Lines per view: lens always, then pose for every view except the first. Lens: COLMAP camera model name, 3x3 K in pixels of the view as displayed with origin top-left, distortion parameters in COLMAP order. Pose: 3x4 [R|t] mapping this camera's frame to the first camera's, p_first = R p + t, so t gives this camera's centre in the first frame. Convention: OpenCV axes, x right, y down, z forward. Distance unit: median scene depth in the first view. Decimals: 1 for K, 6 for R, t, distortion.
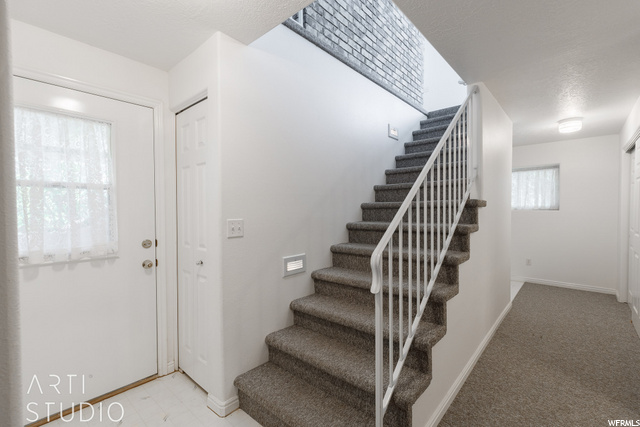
lens RADIAL K [[287.9, 0, 324.5], [0, 287.9, 212.6], [0, 0, 1]] dist [-0.002119, -0.000033]
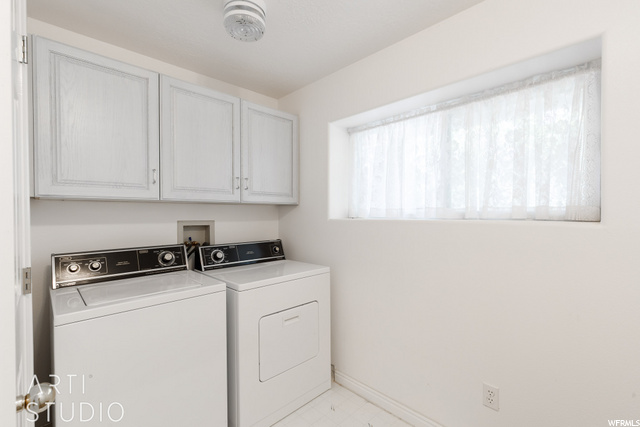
lens RADIAL K [[287.9, 0, 315.7], [0, 287.9, 215.1], [0, 0, 1]] dist [-0.002119, -0.000033]
pose [[0.999210, 0.005902, -0.039311, 0.534037], [-0.006482, 0.999872, -0.014637, -0.008239], [0.039219, 0.014881, 0.999120, 0.688208]]
